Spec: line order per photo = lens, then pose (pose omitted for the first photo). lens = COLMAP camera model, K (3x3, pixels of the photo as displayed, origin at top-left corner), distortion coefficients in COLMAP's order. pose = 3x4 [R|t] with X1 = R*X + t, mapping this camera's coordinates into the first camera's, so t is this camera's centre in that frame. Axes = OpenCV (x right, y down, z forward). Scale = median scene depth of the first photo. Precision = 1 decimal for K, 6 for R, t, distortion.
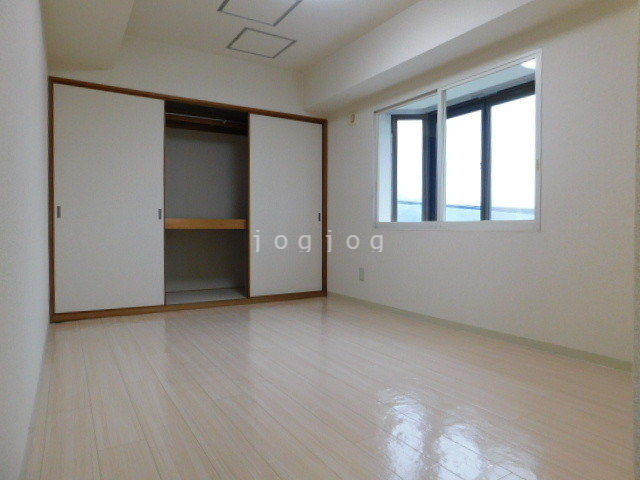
lens RADIAL K [[431.4, 0, 321.2], [0, 431.4, 242.4], [0, 0, 1]] dist [0.001517, -0.000144]
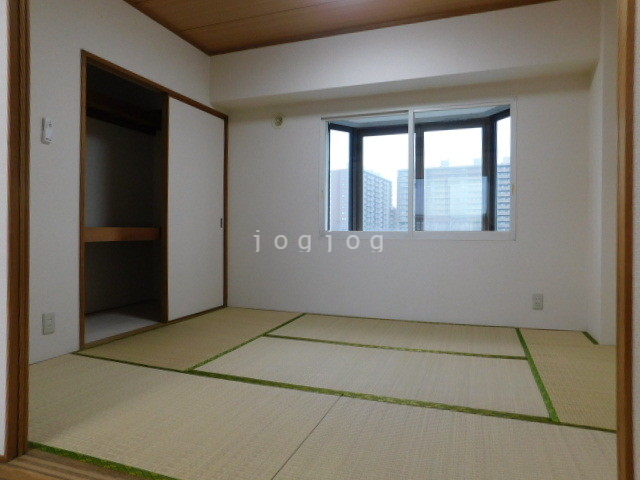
lens RADIAL K [[431.4, 0, 320.3], [0, 431.4, 234.6], [0, 0, 1]] dist [0.001517, -0.000144]
pose [[0.830540, 0.001333, 0.556957, -0.384881], [0.015245, 0.999568, -0.025126, -0.011193], [-0.556750, 0.029359, 0.830161, 0.166417]]
